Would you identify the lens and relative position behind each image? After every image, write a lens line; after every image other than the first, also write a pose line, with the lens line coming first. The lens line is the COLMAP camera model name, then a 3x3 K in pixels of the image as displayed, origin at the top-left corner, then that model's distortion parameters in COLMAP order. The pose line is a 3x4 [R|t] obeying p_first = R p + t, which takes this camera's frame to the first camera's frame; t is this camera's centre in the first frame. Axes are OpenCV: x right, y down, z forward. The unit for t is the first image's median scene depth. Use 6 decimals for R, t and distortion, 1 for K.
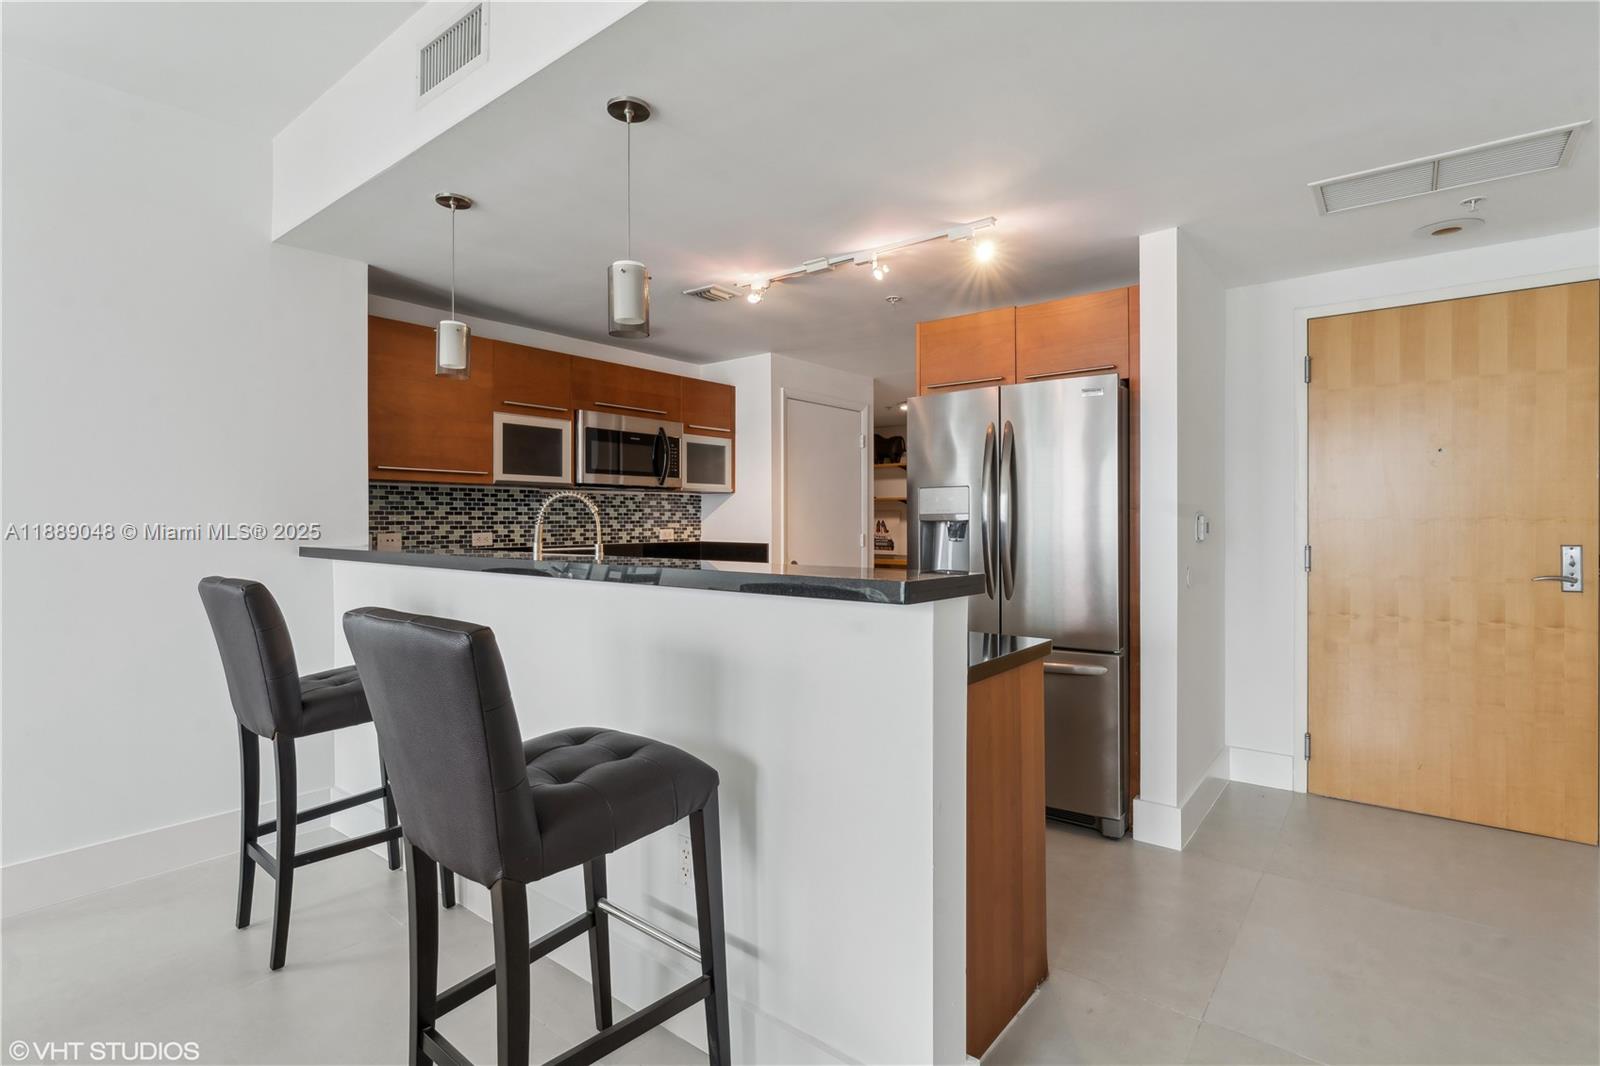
lens RADIAL K [[792.7, 0, 800.0], [0, 792.7, 533.0], [0, 0, 1]] dist [0.000115, -0.000117]
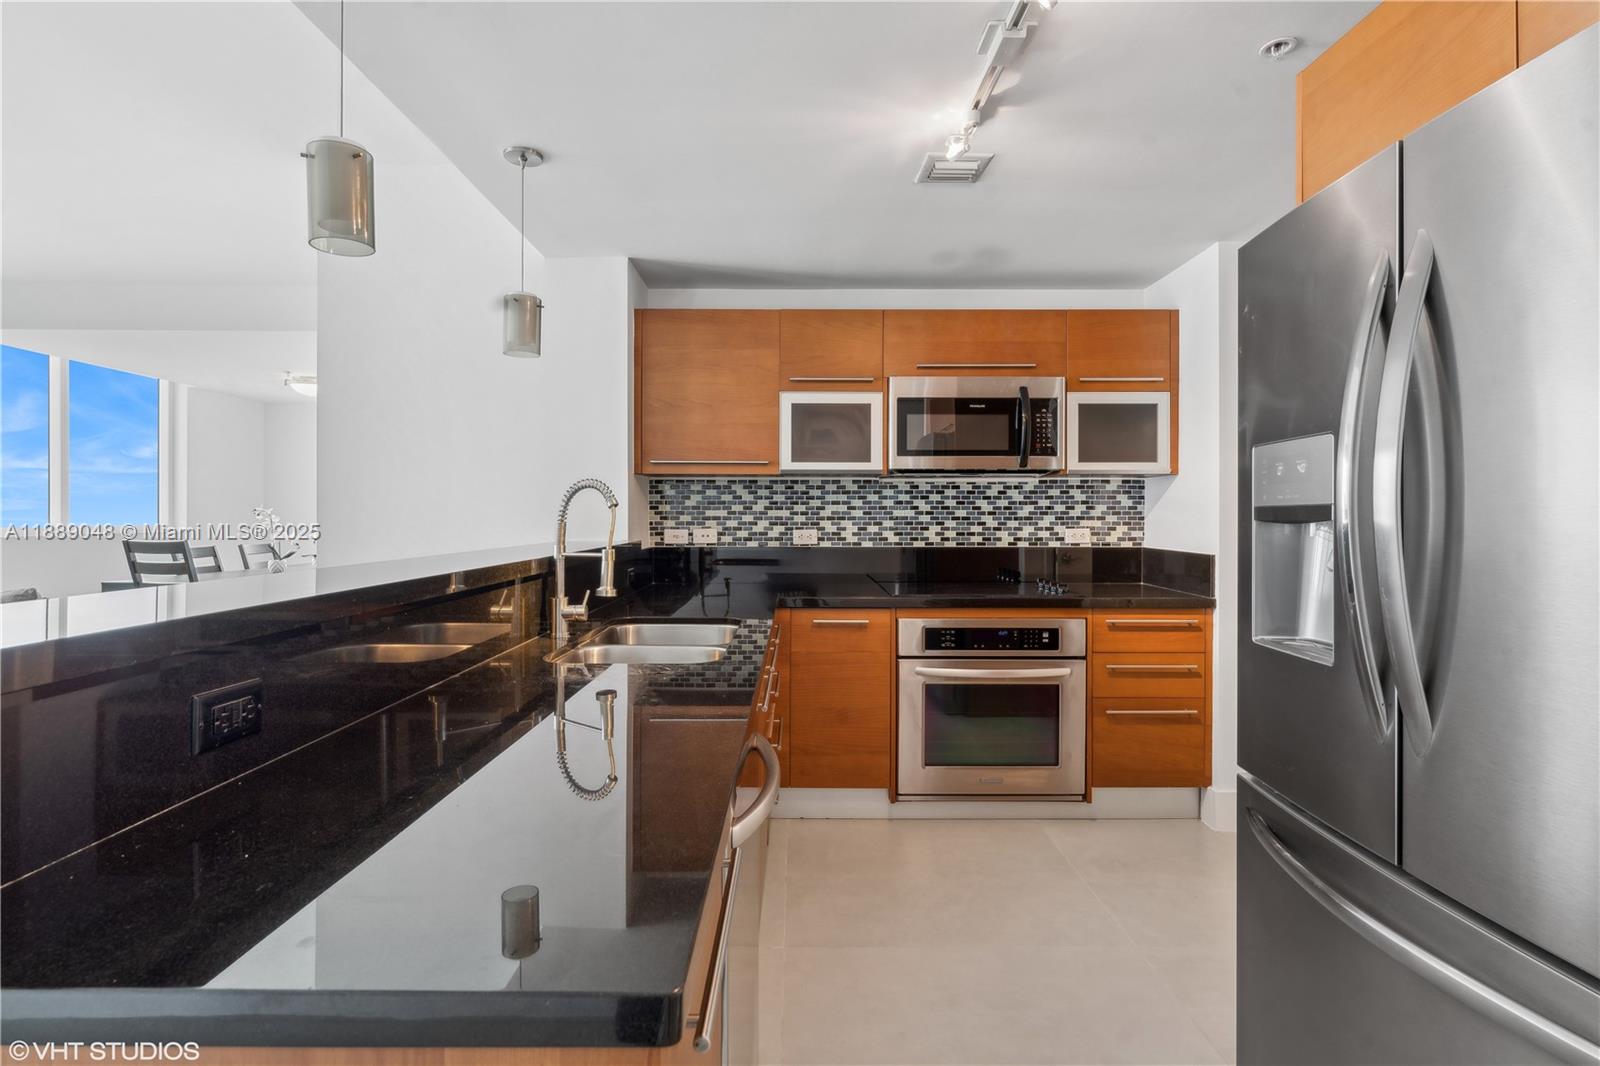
lens RADIAL K [[792.7, 0, 800.0], [0, 792.7, 533.0], [0, 0, 1]] dist [0.000115, -0.000117]
pose [[0.617884, 0.020827, -0.785993, 0.286211], [-0.014641, 0.999781, 0.014982, -0.009468], [0.786133, 0.002250, 0.618053, 0.429083]]
